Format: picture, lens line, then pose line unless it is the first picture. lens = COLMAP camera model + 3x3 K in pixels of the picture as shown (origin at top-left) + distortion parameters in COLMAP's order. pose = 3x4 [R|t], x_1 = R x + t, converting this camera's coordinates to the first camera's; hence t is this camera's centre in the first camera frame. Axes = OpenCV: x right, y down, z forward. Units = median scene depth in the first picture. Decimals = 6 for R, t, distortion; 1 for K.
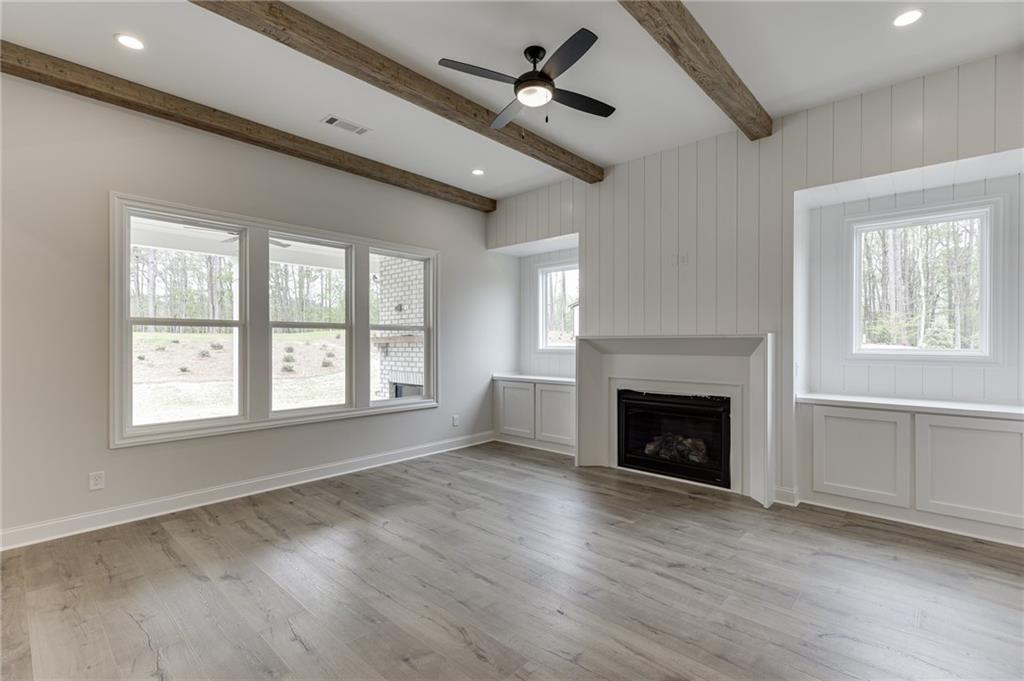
lens RADIAL K [[460.6, 0, 515.7], [0, 460.6, 344.3], [0, 0, 1]] dist [0.002196, 0.000044]
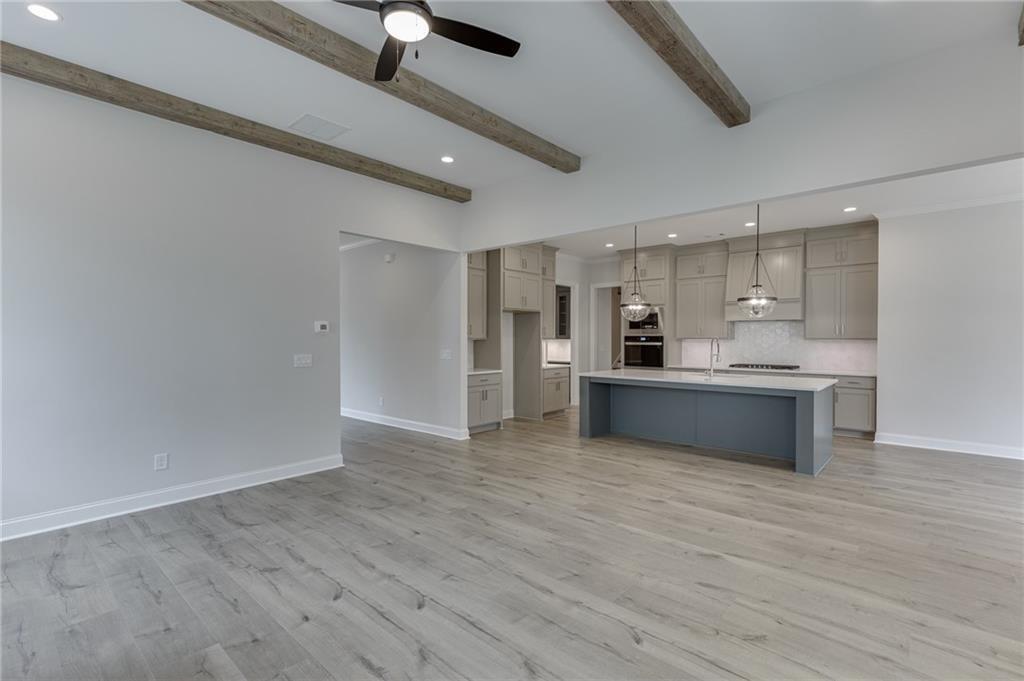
lens RADIAL K [[460.6, 0, 515.7], [0, 460.6, 344.3], [0, 0, 1]] dist [0.002196, 0.000044]
pose [[-0.999826, 0.001193, -0.018614, -0.080244], [0.000932, 0.999901, 0.014031, 0.000286], [0.018628, 0.014011, -0.999728, 1.107751]]
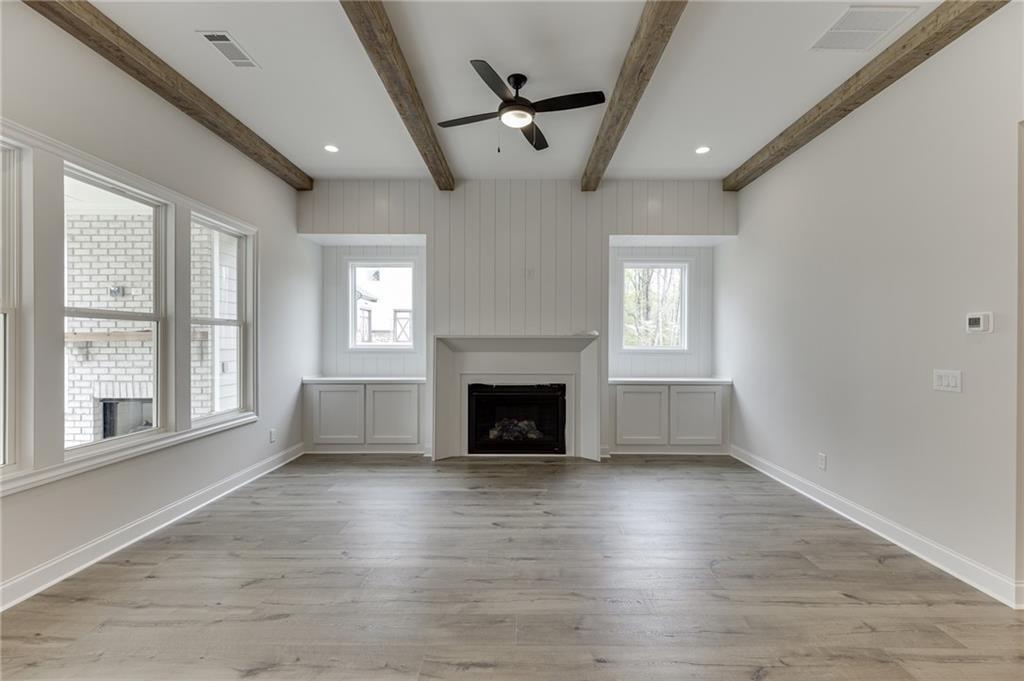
lens RADIAL K [[460.6, 0, 515.7], [0, 460.6, 344.3], [0, 0, 1]] dist [0.002196, 0.000044]
pose [[0.742735, -0.002084, 0.669582, -0.431386], [0.000652, 0.999997, 0.002388, 0.000428], [-0.669585, -0.001337, 0.742734, 0.109641]]
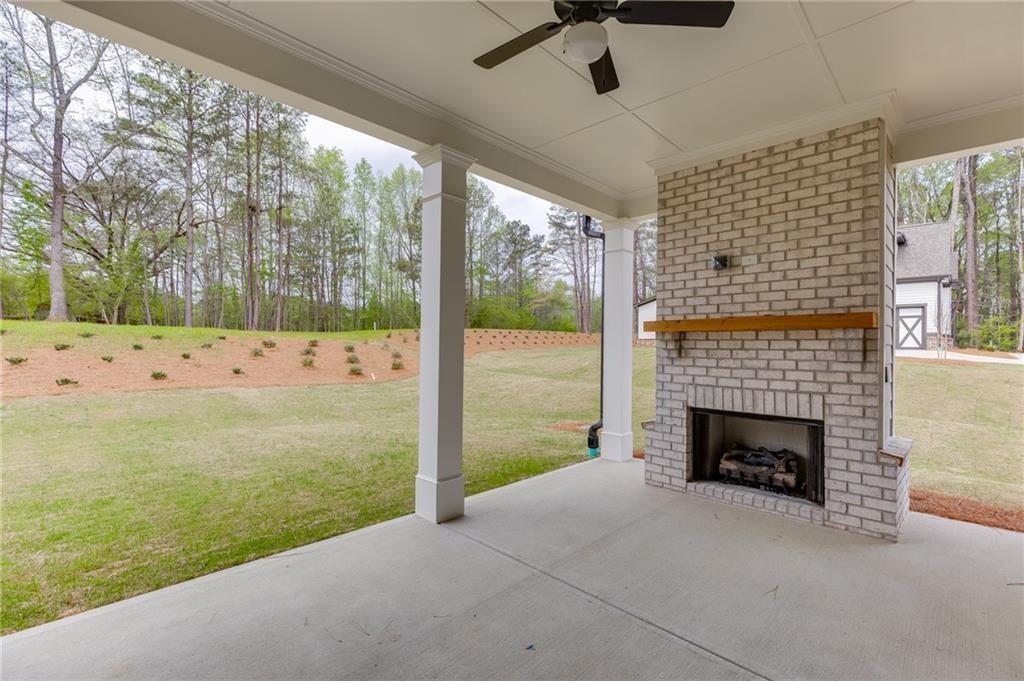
lens RADIAL K [[460.6, 0, 515.7], [0, 460.6, 344.3], [0, 0, 1]] dist [0.002196, 0.000044]
pose [[0.999190, 0.011010, -0.038694, -0.726761], [-0.011273, 0.999915, -0.006607, 0.026593], [0.038618, 0.007038, 0.999229, 0.751772]]
